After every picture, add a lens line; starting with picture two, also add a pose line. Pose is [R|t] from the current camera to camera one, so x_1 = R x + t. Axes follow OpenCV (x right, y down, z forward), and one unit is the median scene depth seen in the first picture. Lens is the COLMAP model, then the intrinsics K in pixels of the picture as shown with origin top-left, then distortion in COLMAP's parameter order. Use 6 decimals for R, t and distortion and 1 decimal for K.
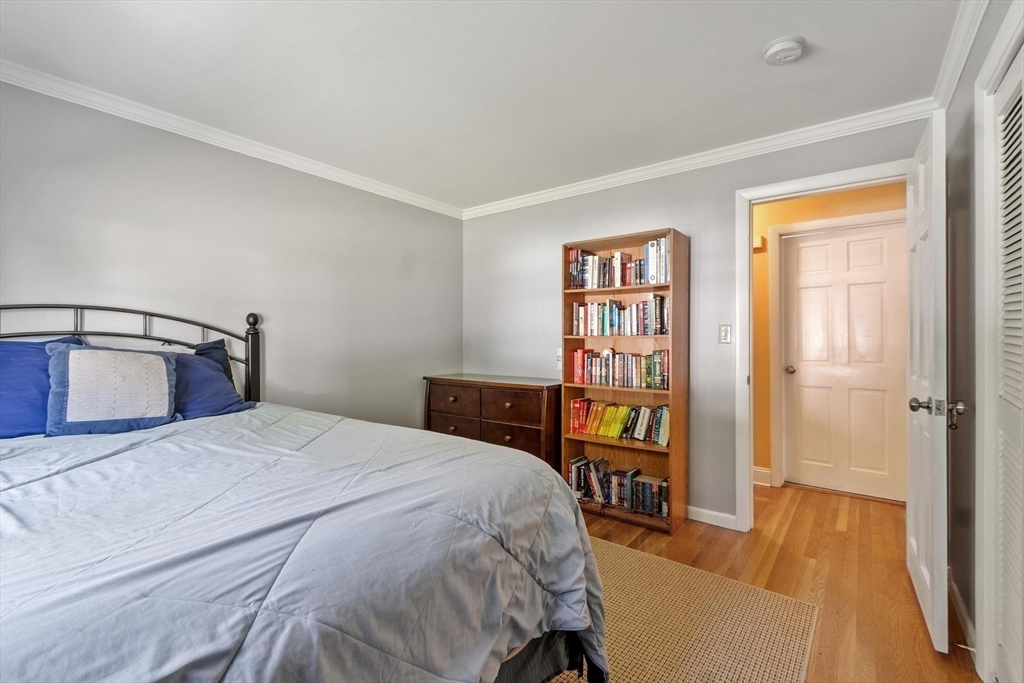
lens RADIAL K [[462.3, 0, 512.0], [0, 462.3, 341.5], [0, 0, 1]] dist [-0.001662, -0.000704]
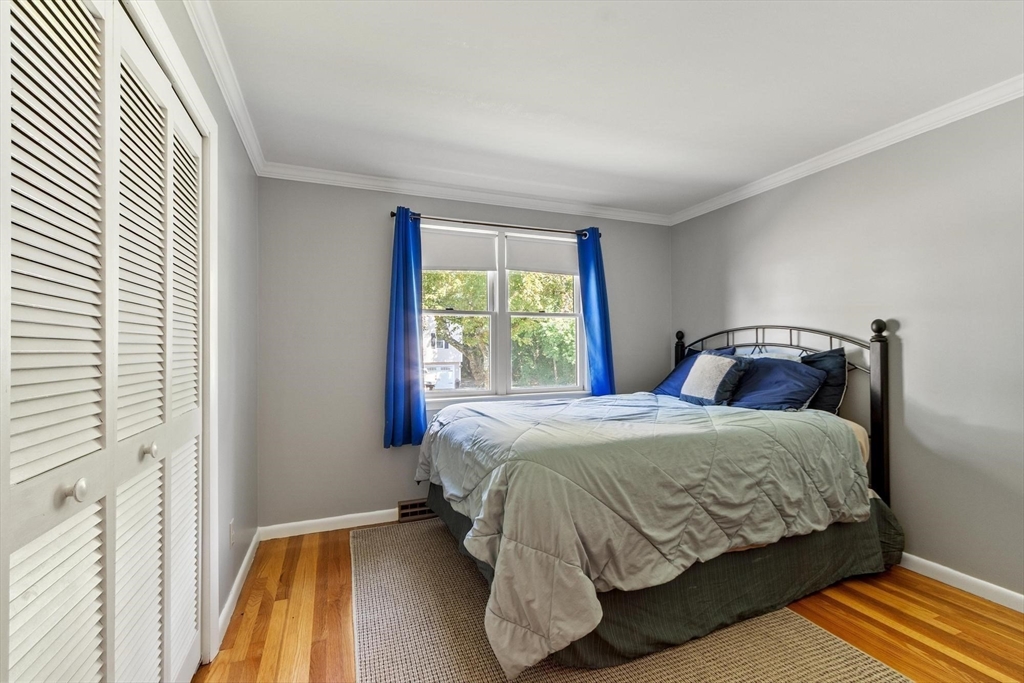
lens RADIAL K [[462.3, 0, 512.0], [0, 462.3, 341.5], [0, 0, 1]] dist [-0.001662, -0.000704]
pose [[-0.528649, -0.009576, -0.848787, 0.711018], [0.004015, 0.999897, -0.013781, -0.008726], [0.848831, -0.010694, -0.528556, 1.020861]]
